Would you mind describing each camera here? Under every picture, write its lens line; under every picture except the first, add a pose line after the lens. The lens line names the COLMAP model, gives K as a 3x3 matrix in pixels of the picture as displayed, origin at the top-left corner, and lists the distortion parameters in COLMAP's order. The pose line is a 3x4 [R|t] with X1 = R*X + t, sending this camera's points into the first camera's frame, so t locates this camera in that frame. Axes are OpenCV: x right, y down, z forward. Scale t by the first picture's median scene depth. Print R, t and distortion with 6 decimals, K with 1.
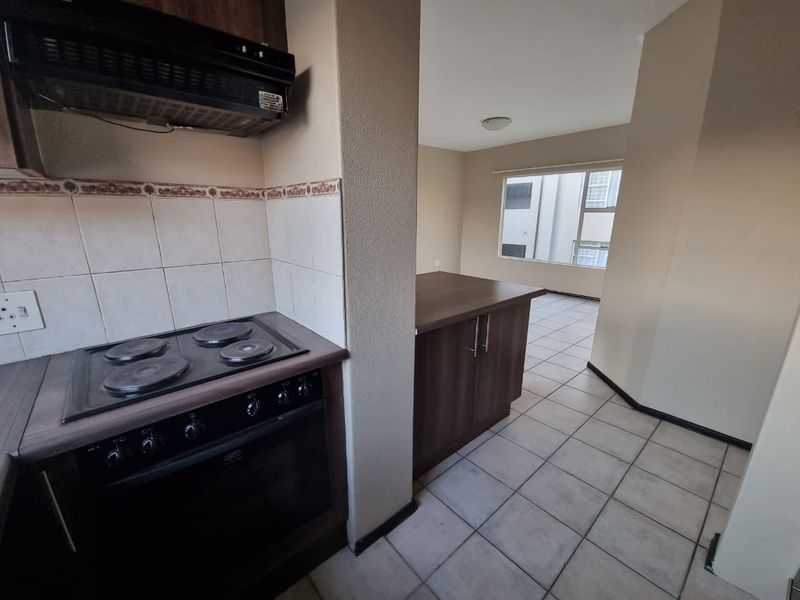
lens RADIAL K [[330.8, 0, 391.6], [0, 330.8, 300.3], [0, 0, 1]] dist [0.003245, -0.001648]
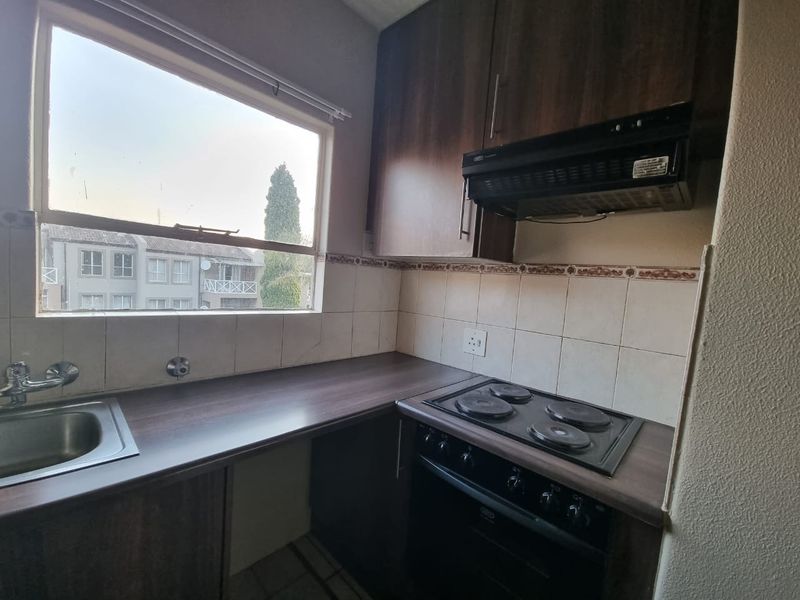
lens RADIAL K [[330.8, 0, 392.7], [0, 330.8, 302.6], [0, 0, 1]] dist [0.003245, -0.001648]
pose [[0.099555, 0.080115, -0.991802, 0.362500], [-0.320411, 0.946243, 0.044272, -0.079161], [0.942033, 0.313377, 0.119873, 0.312746]]
